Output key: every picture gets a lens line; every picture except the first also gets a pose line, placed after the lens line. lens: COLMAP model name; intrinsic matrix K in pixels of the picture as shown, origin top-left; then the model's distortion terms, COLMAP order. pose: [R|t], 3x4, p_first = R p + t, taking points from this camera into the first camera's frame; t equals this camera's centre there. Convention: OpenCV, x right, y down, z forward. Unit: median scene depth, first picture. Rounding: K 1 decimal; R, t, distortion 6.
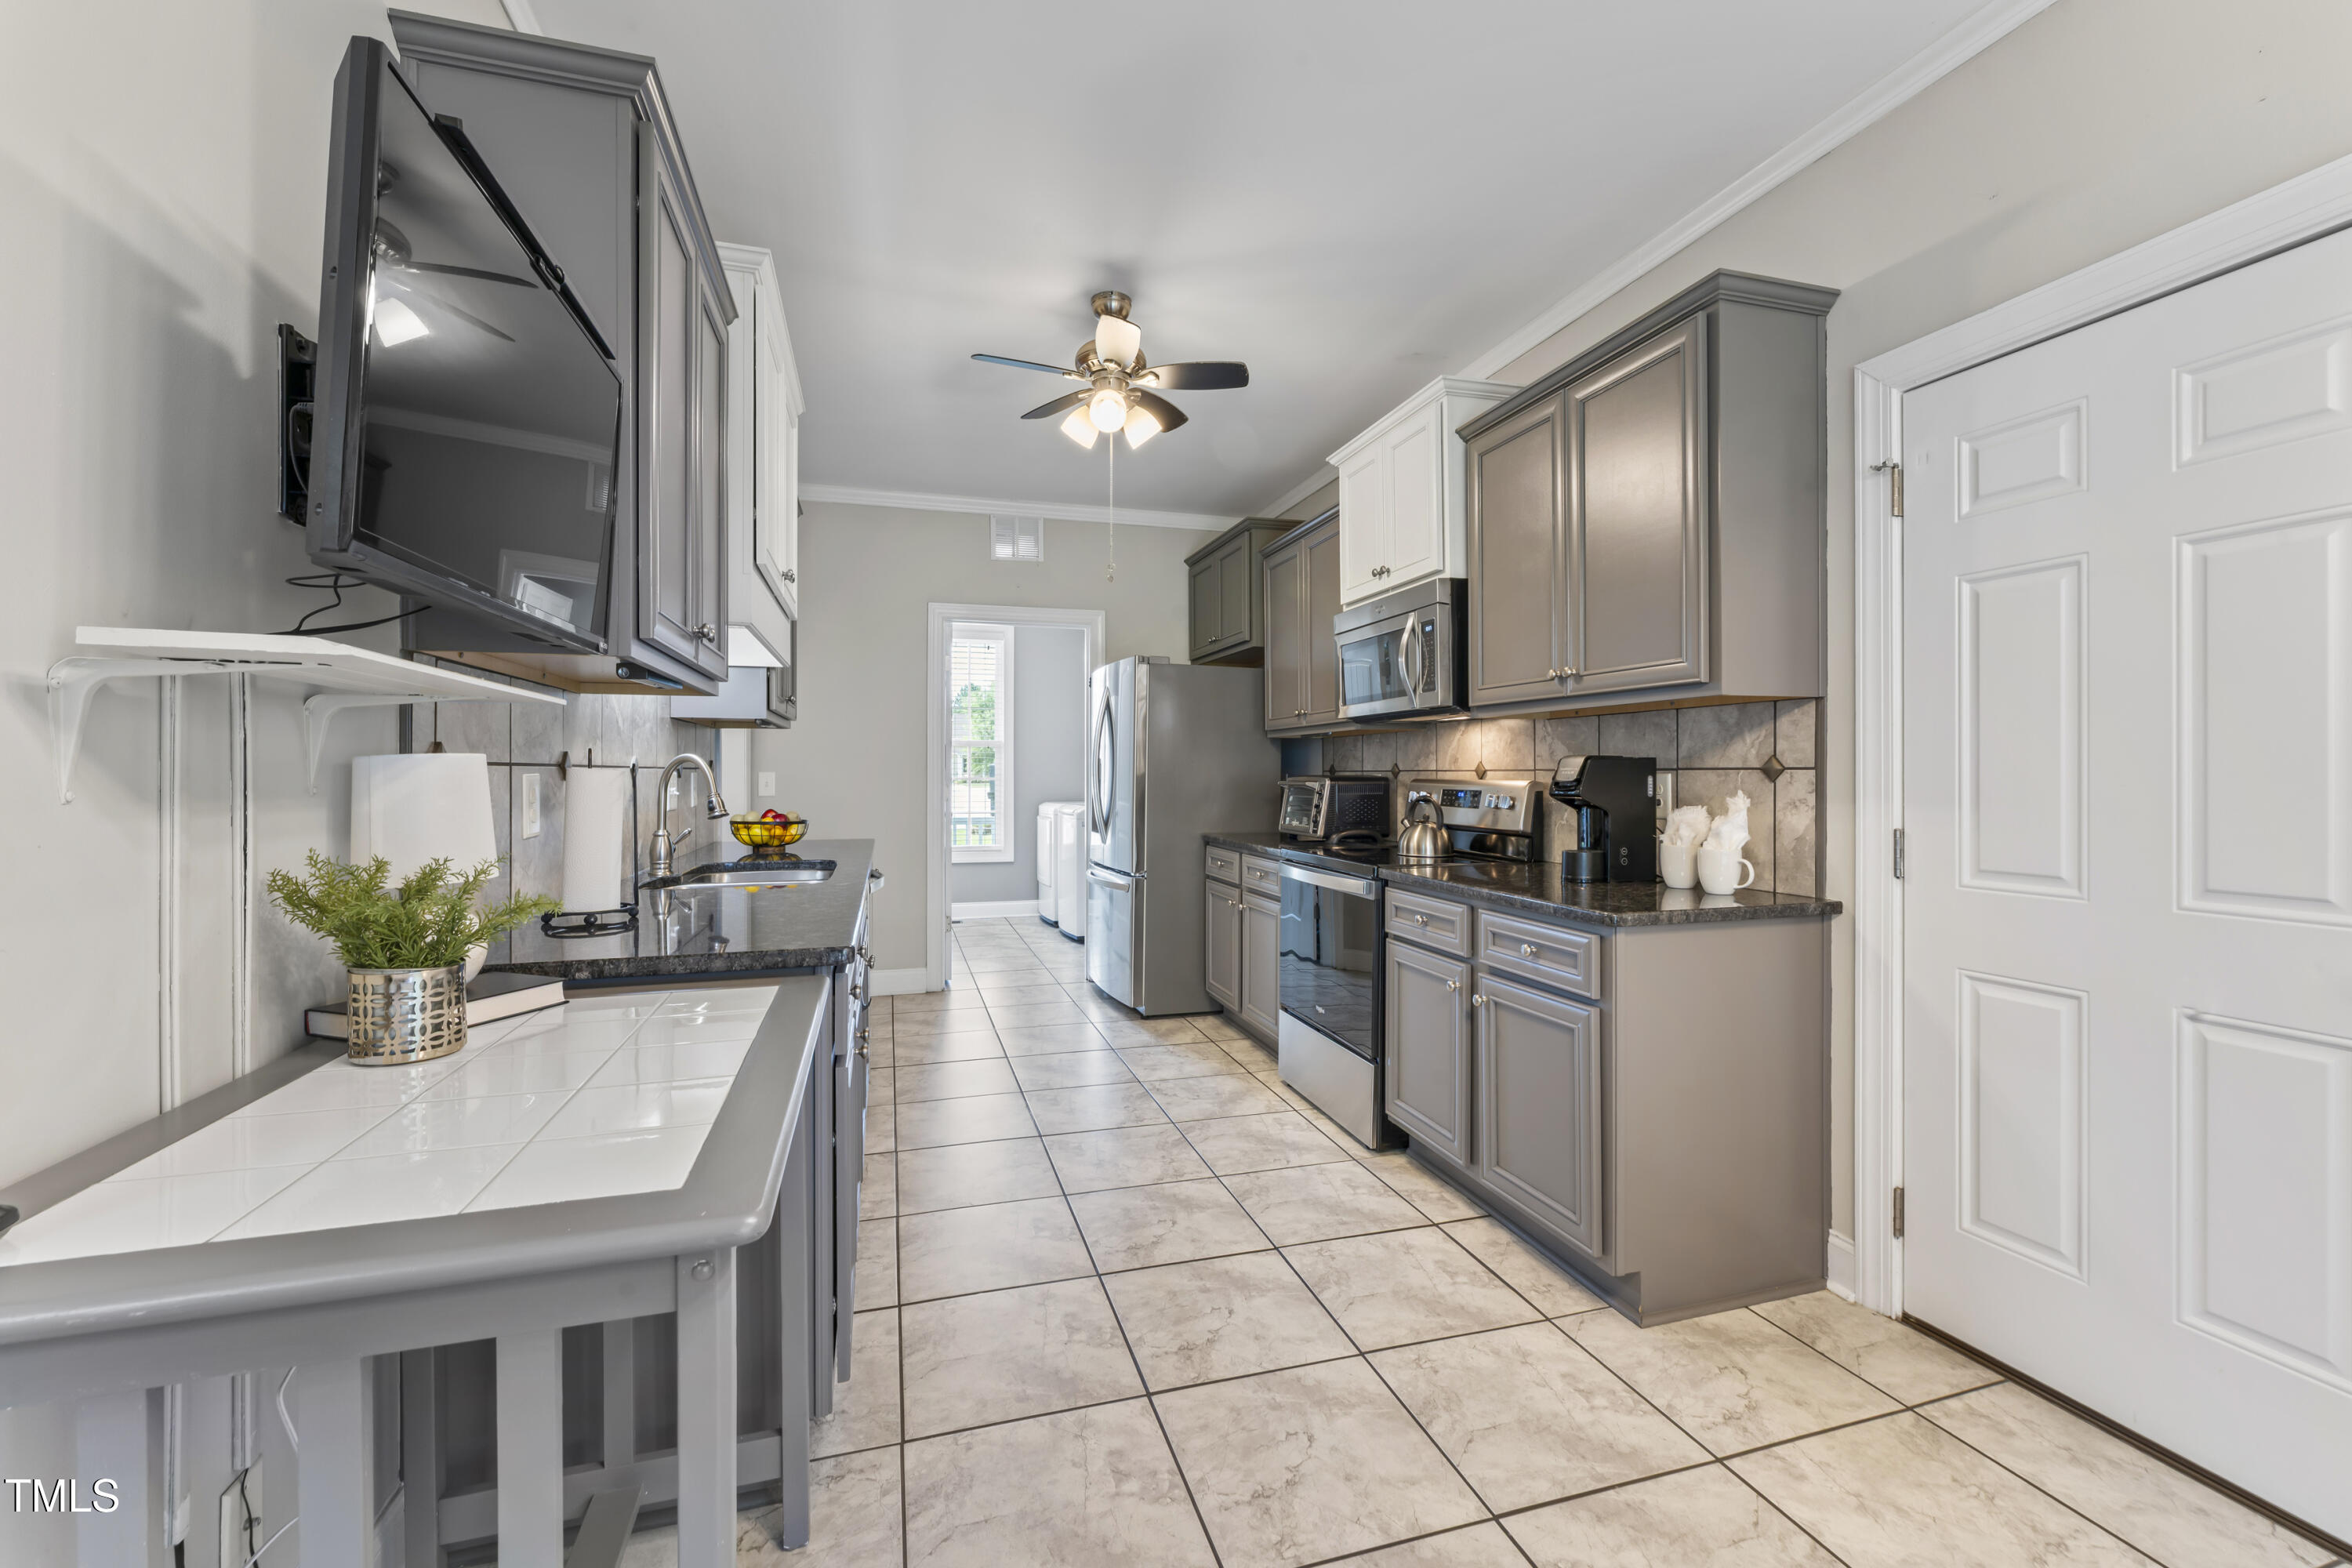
lens RADIAL K [[963.6, 0, 1180.4], [0, 963.6, 783.7], [0, 0, 1]] dist [0.000547, -0.000036]
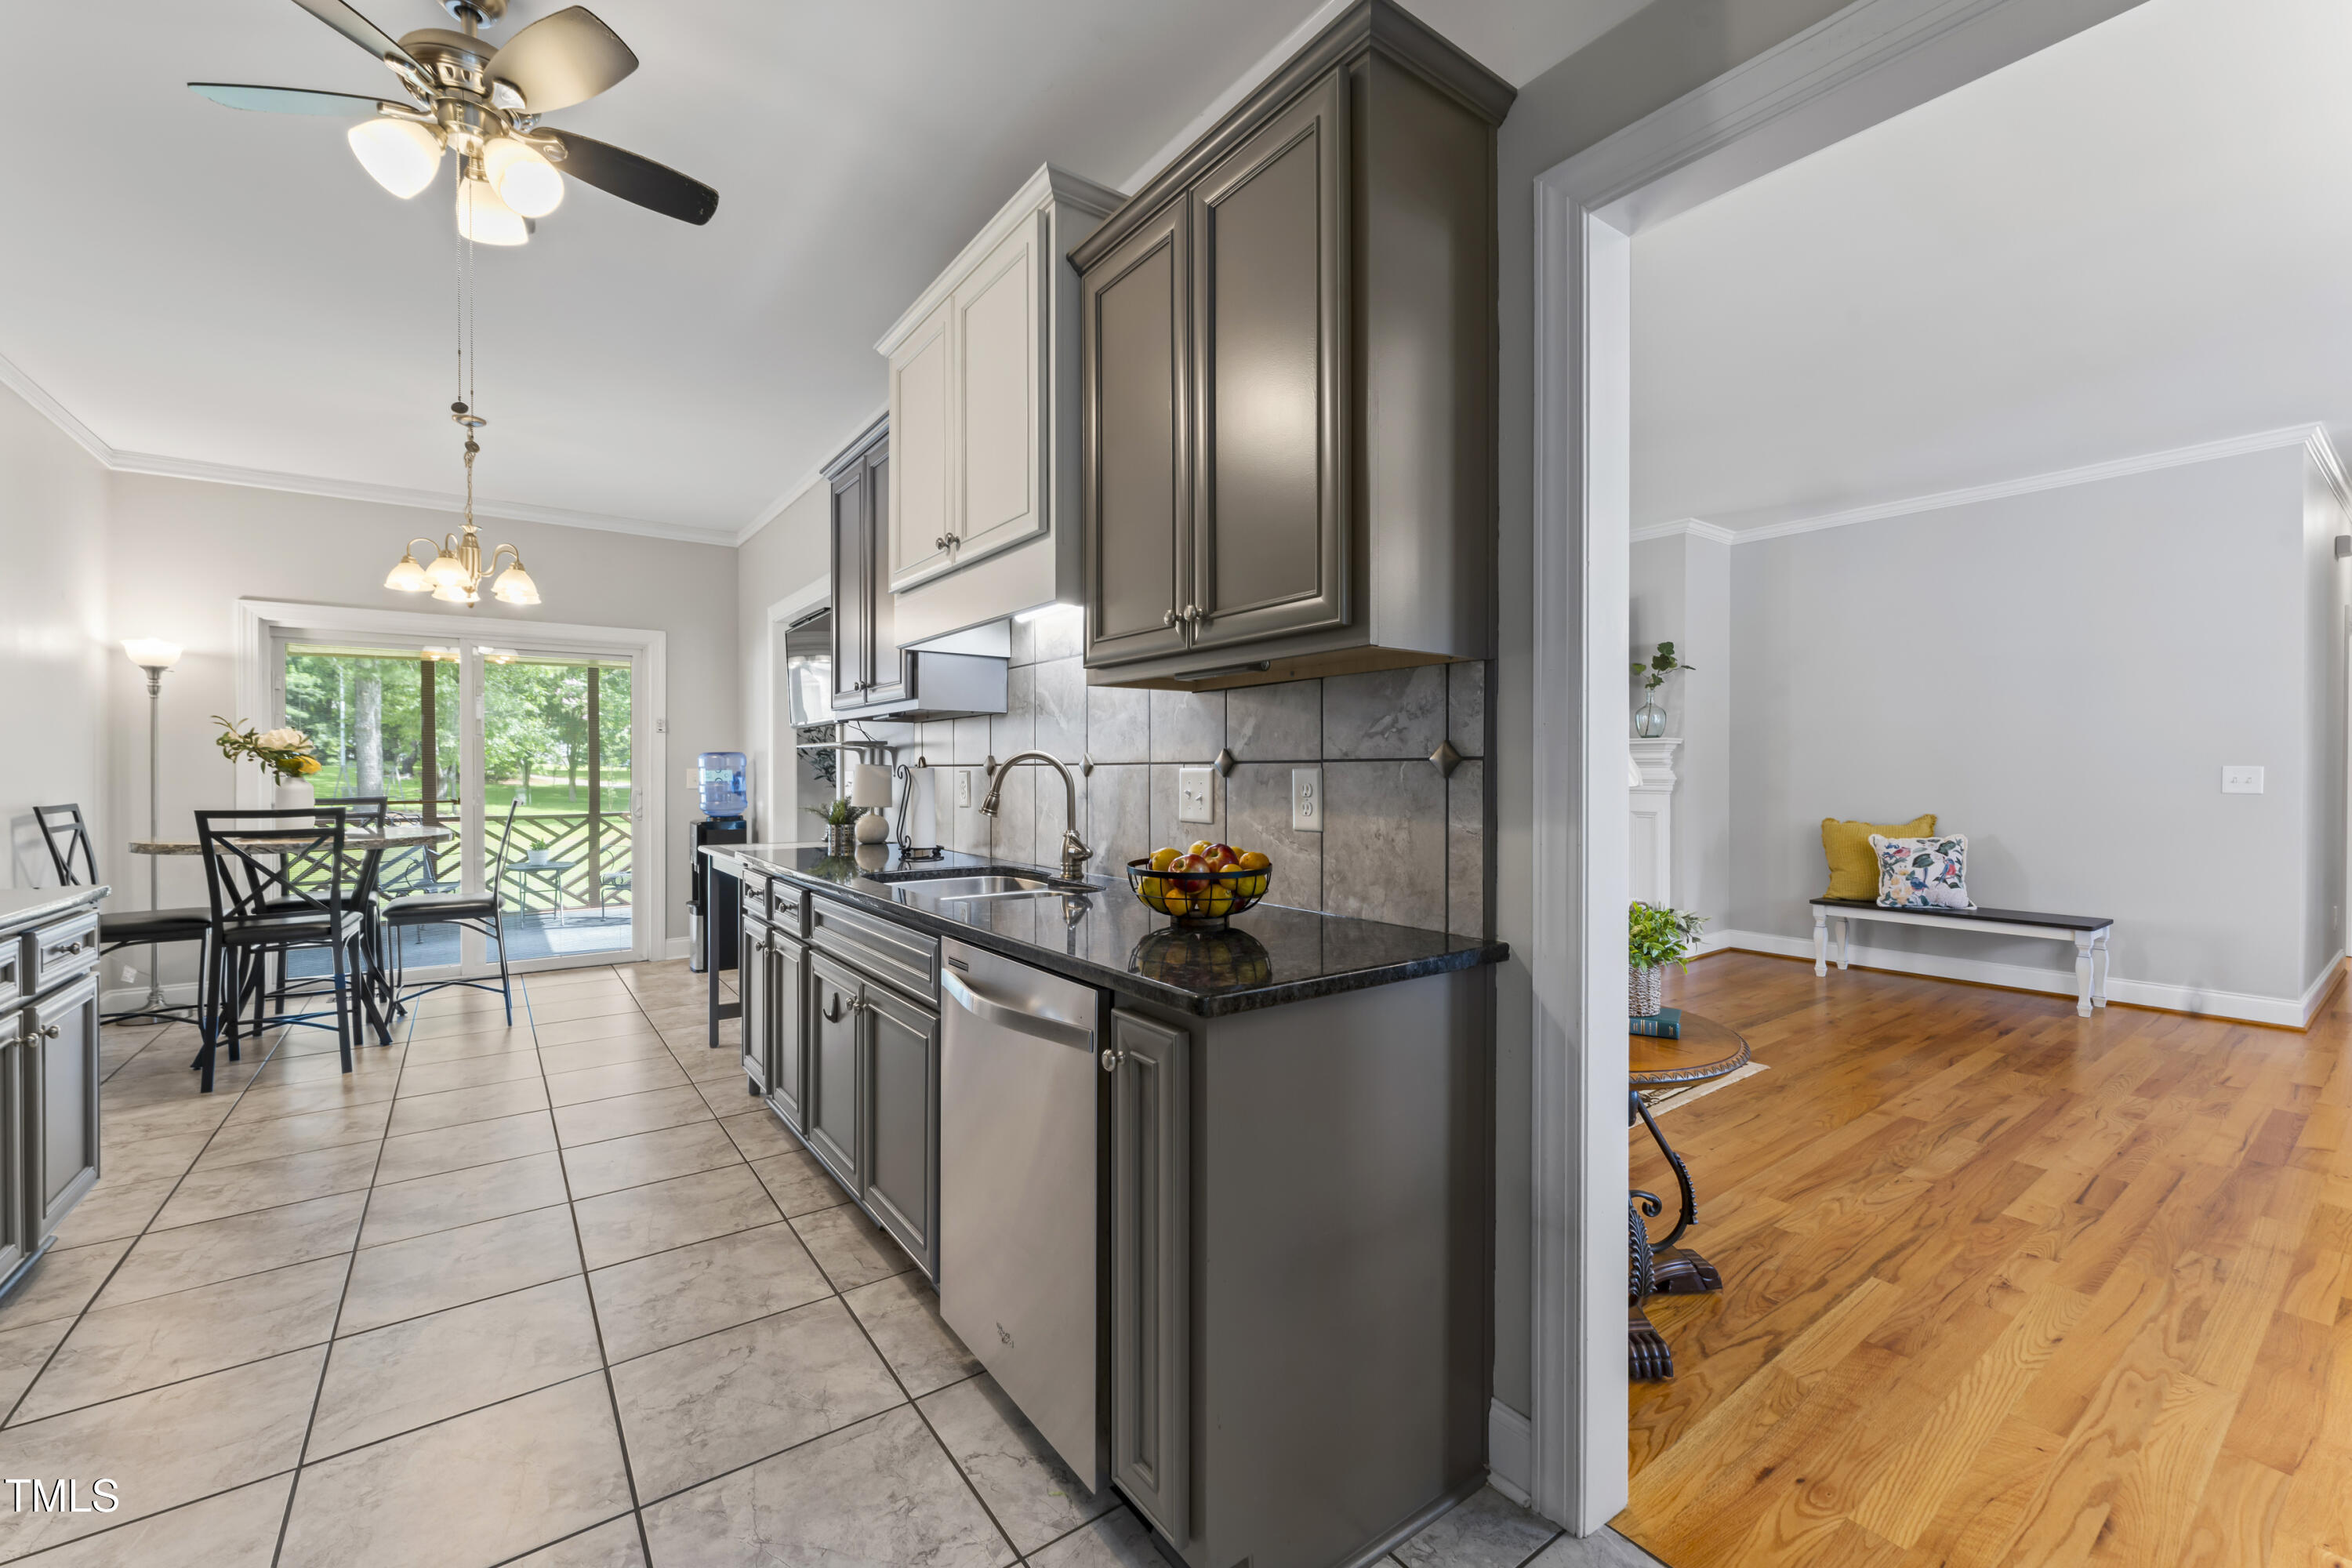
lens RADIAL K [[952.9, 0, 1183.3], [0, 952.9, 770.3], [0, 0, 1]] dist [0.000328, -0.000034]
pose [[-0.941323, 0.005339, -0.337464, -0.288512], [0.002048, 0.999947, 0.010109, -0.011740], [0.337500, 0.008824, -0.941284, 1.714676]]
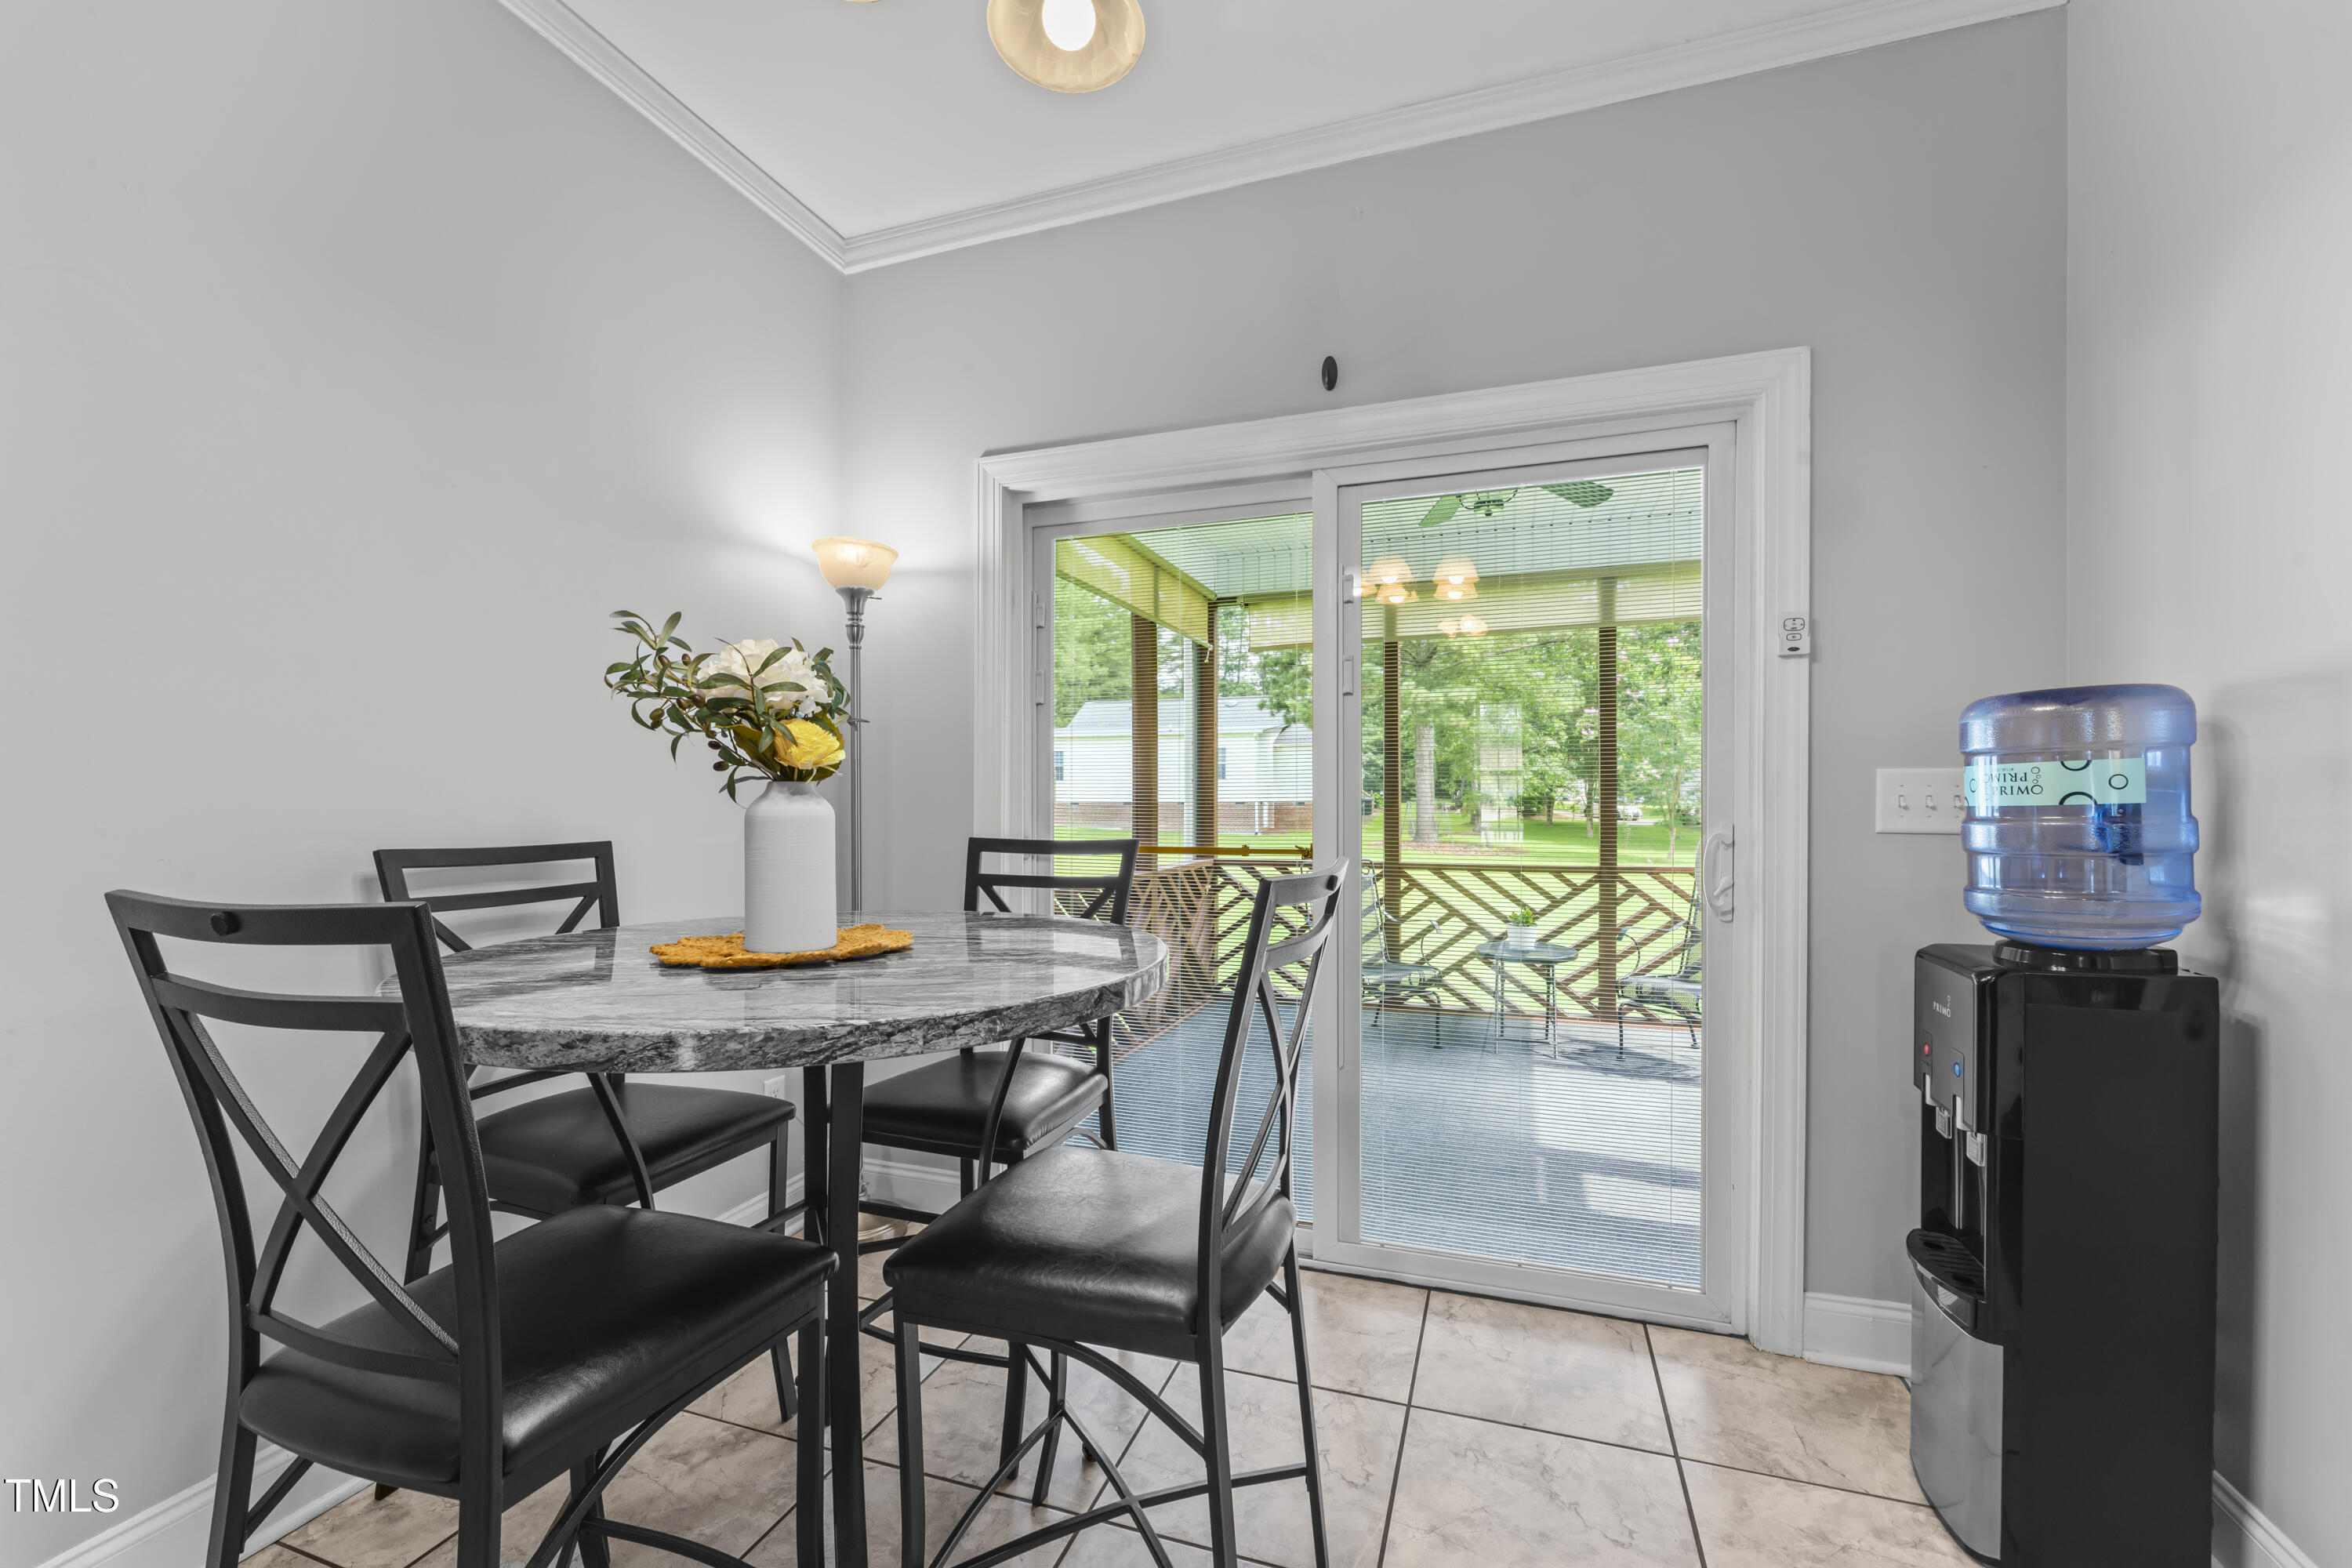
lens RADIAL K [[981.0, 0, 1179.6], [0, 981.0, 818.6], [0, 0, 1]] dist [-0.000546, -0.000087]
pose [[-0.811677, -0.001806, 0.584104, 0.007571], [0.009095, 0.999835, 0.015730, 0.021418], [-0.584036, 0.018080, -0.811526, 0.298086]]
